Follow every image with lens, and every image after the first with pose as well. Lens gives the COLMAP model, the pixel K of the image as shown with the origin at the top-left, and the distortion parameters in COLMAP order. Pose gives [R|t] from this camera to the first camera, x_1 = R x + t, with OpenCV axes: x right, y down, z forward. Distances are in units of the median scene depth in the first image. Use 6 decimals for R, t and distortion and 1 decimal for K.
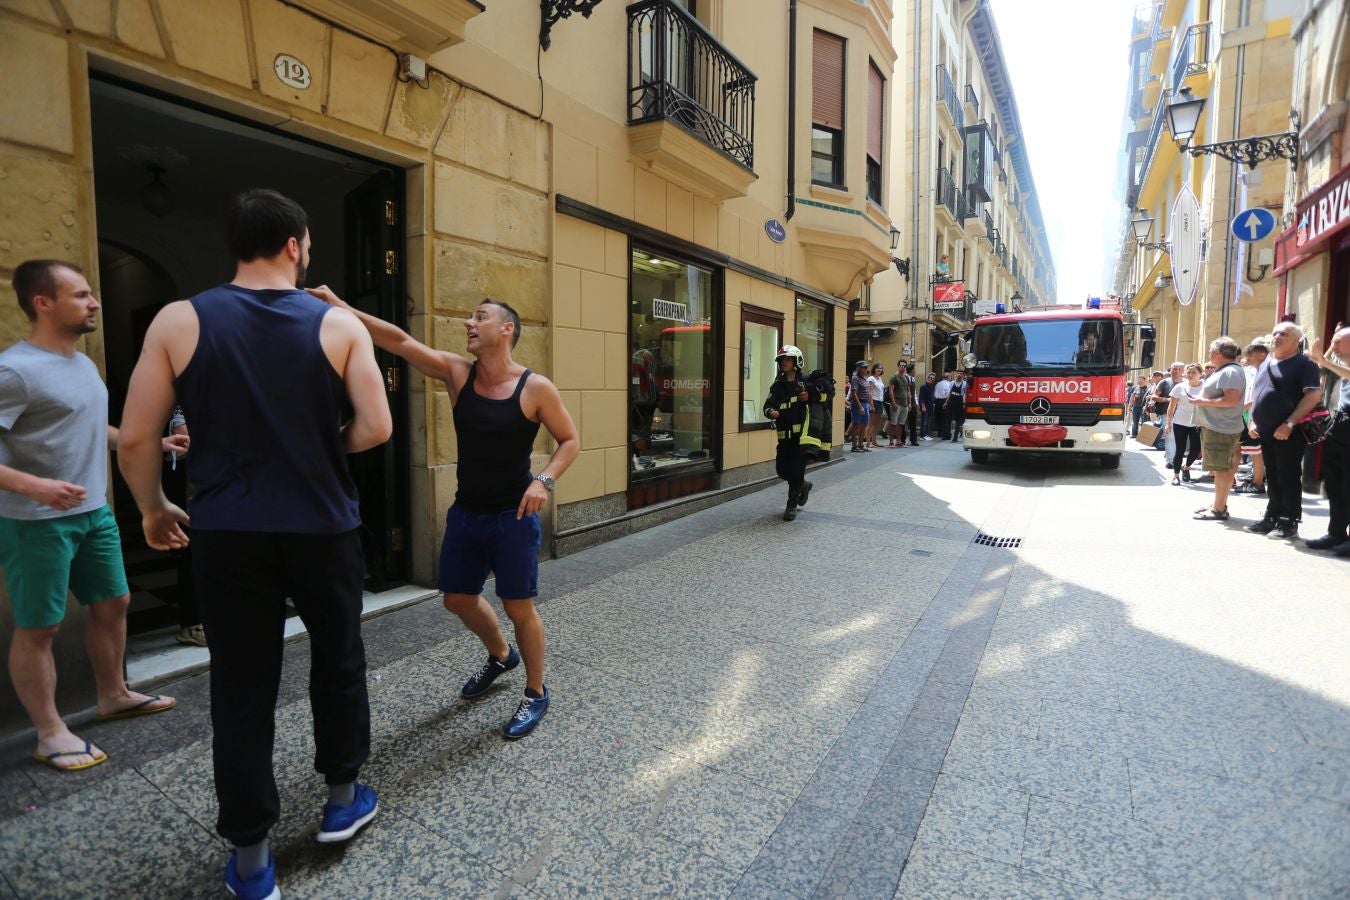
lens RADIAL K [[663.4, 0, 669.0], [0, 663.4, 434.2], [0, 0, 1]] dist [-0.072981, 0.032308]
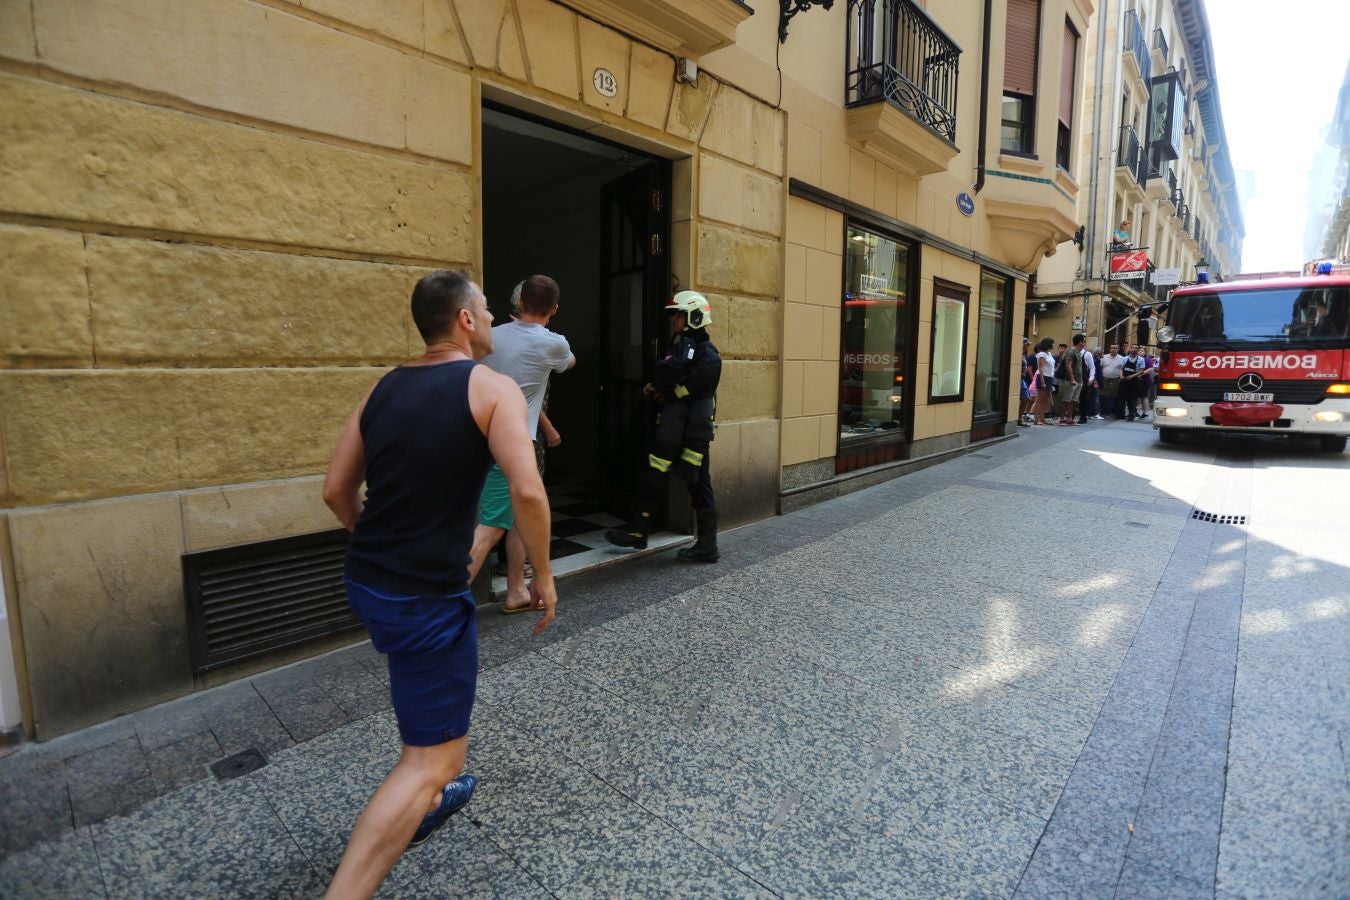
lens RADIAL K [[663.4, 0, 669.0], [0, 663.4, 434.2], [0, 0, 1]] dist [-0.072981, 0.032308]
pose [[0.983379, 0.021294, -0.180309, -0.163202], [-0.014713, 0.999179, 0.037755, 0.017032], [0.180965, -0.034474, 0.982885, -0.107300]]
